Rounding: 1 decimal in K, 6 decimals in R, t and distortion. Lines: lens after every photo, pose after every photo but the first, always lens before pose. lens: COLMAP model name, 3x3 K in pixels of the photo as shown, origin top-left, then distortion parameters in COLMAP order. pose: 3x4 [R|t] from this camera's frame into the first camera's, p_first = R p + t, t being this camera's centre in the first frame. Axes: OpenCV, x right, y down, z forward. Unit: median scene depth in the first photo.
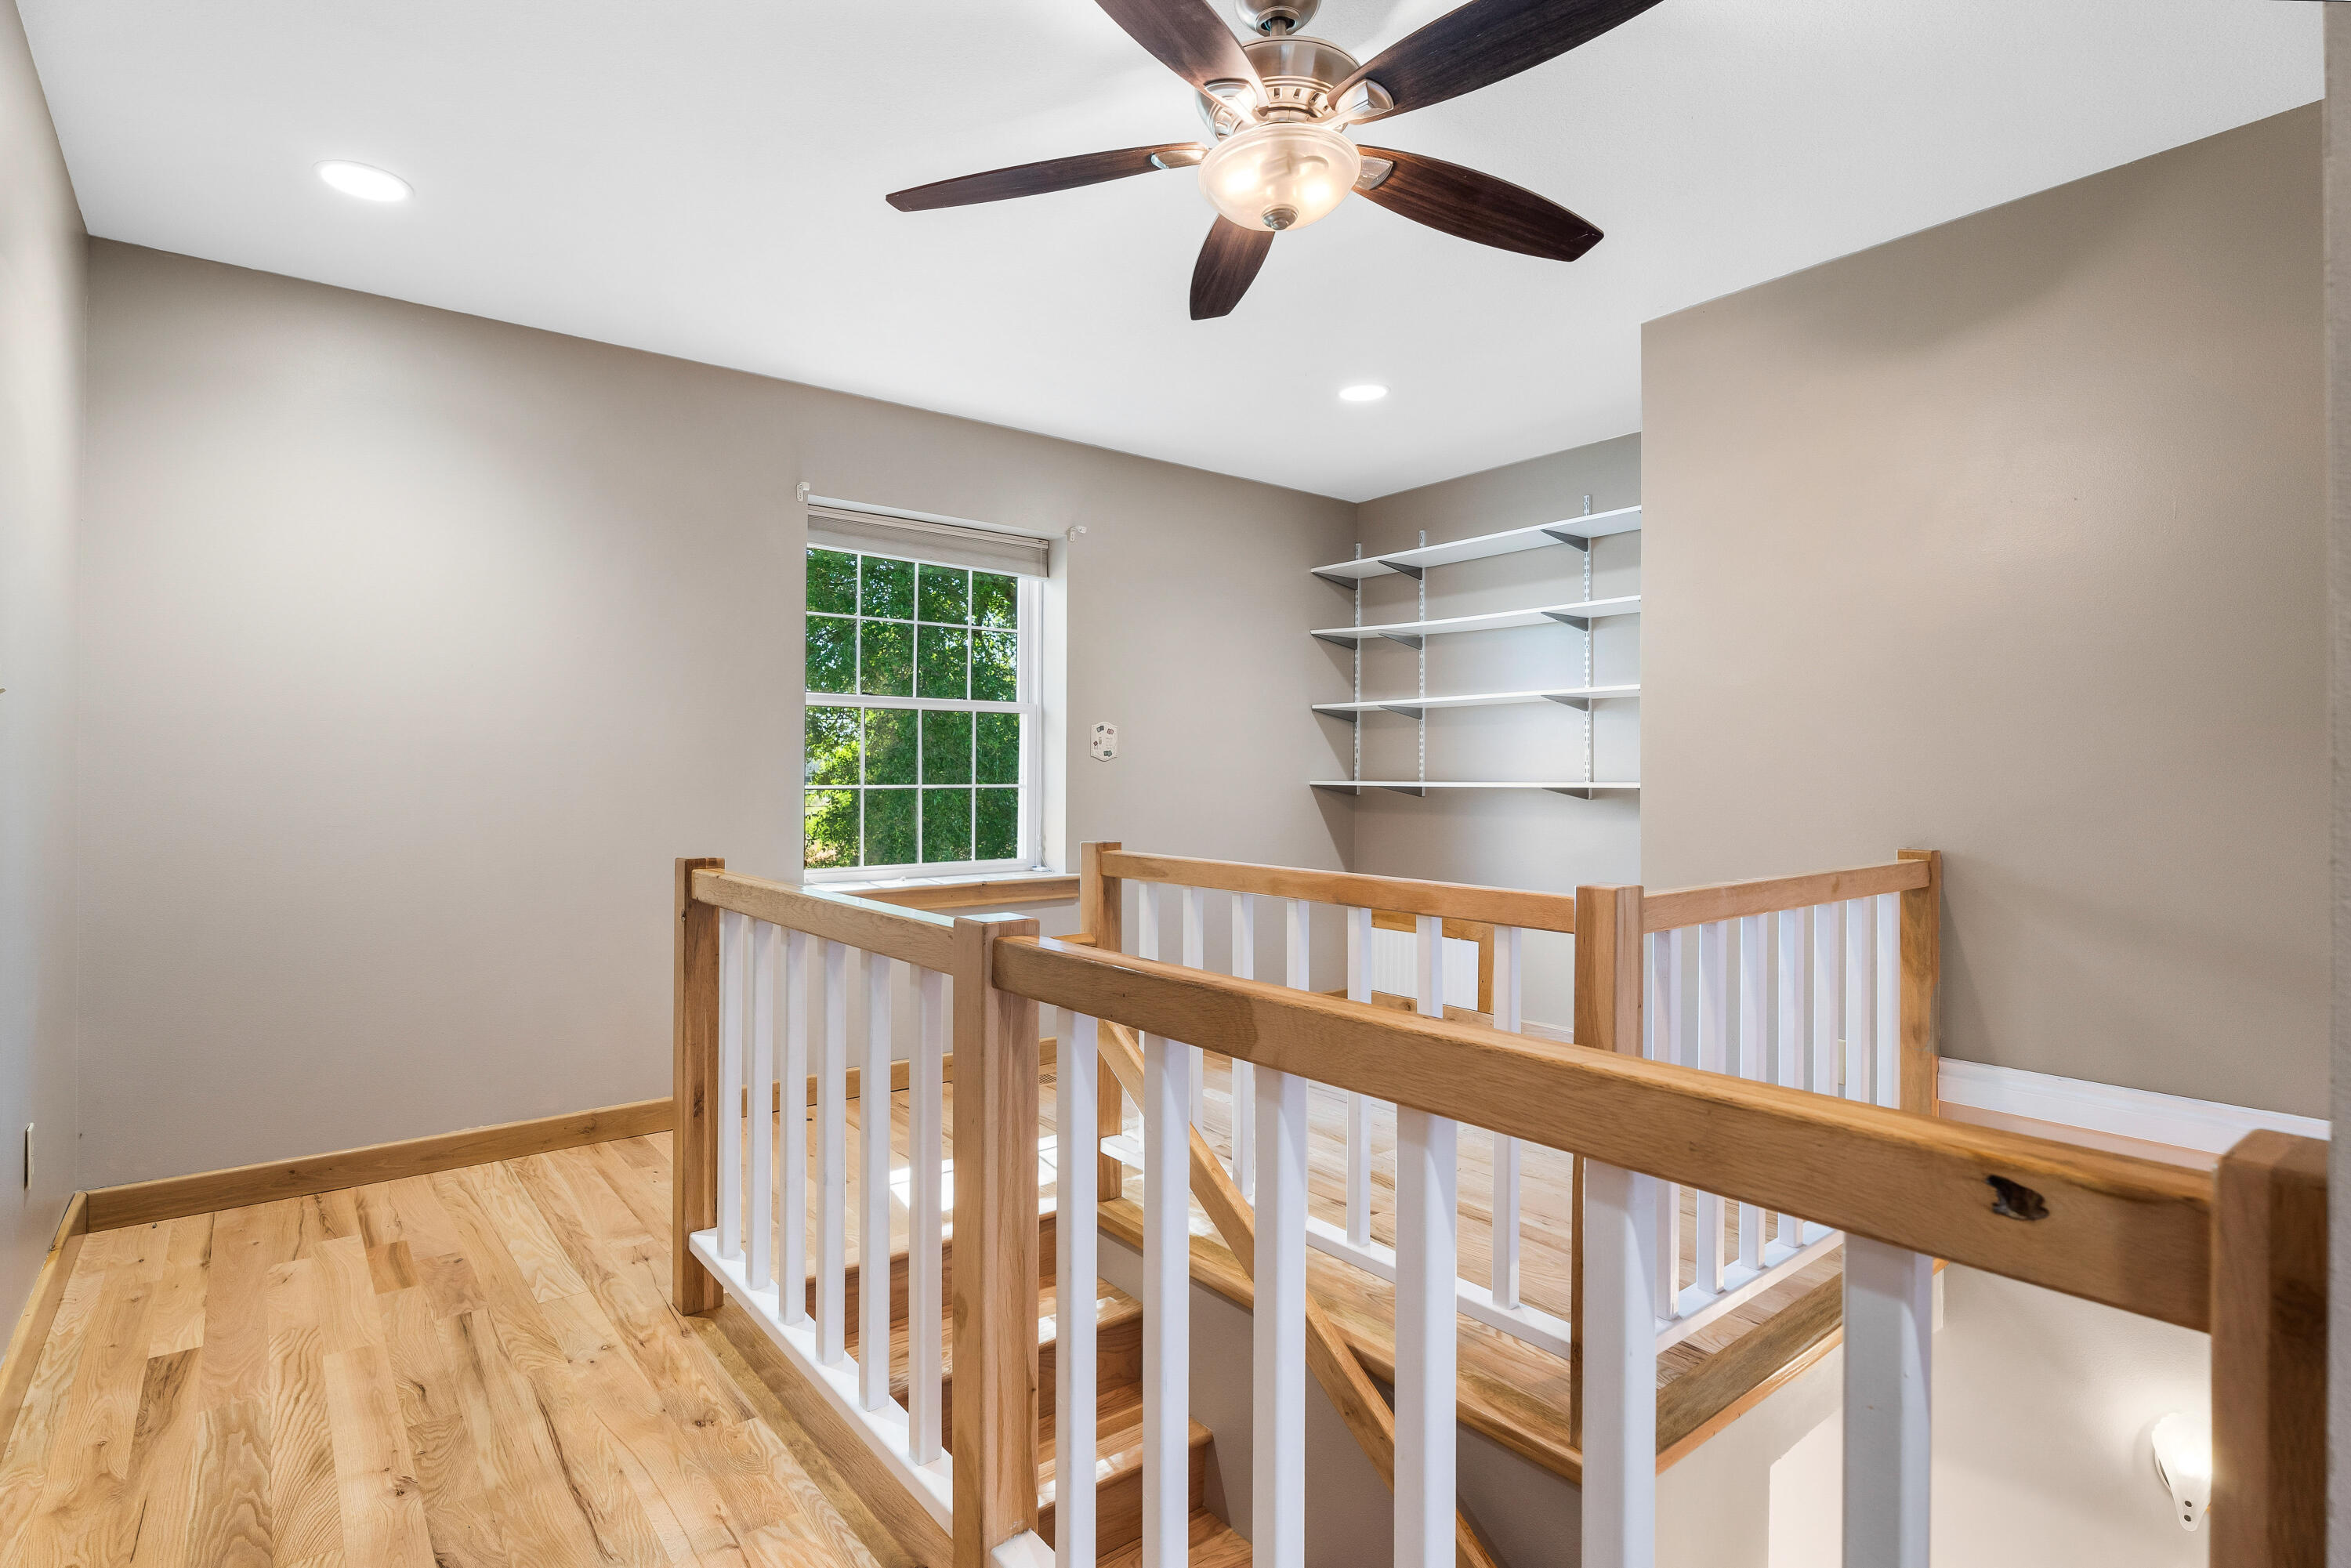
lens RADIAL K [[1137.3, 0, 1175.9], [0, 1137.3, 753.9], [0, 0, 1]] dist [-0.000251, 0.000015]
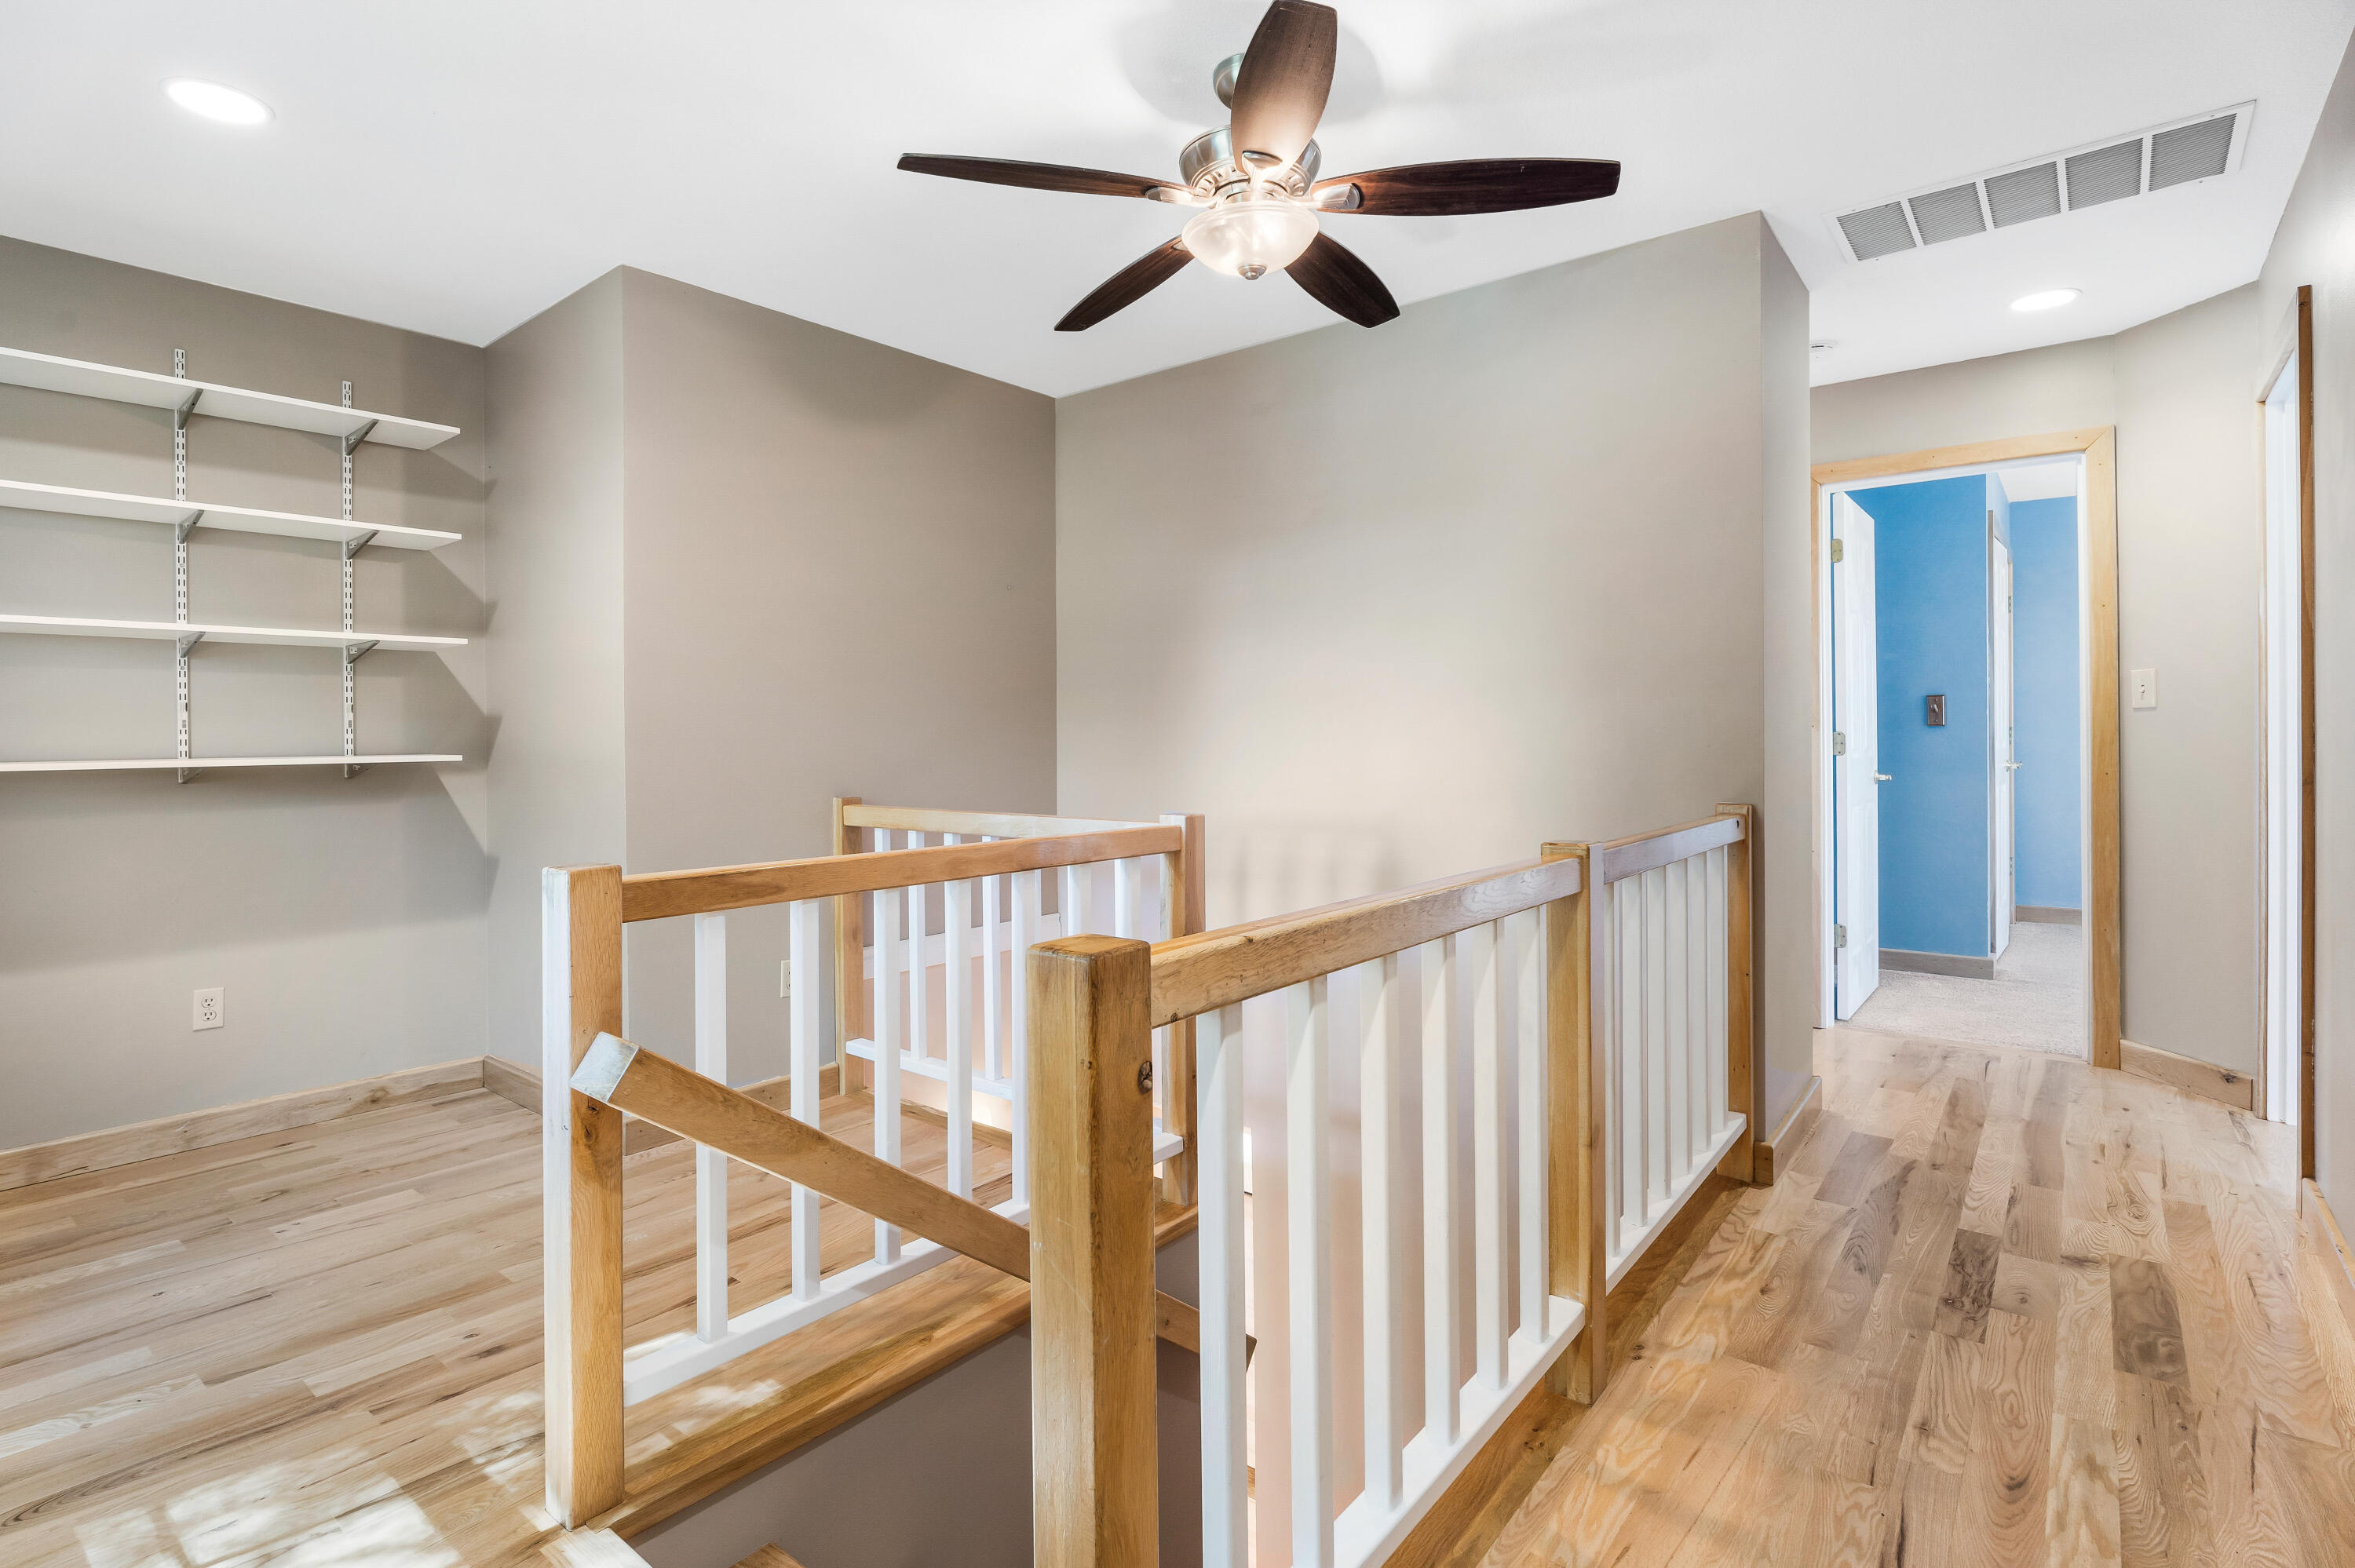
lens RADIAL K [[1139.2, 0, 1177.9], [0, 1139.2, 753.9], [0, 0, 1]] dist [-0.000251, 0.000015]
pose [[-0.217554, -0.006092, 0.976029, -1.026534], [-0.000566, 0.999981, 0.006115, 0.030440], [-0.976048, 0.000778, -0.217553, 1.316993]]
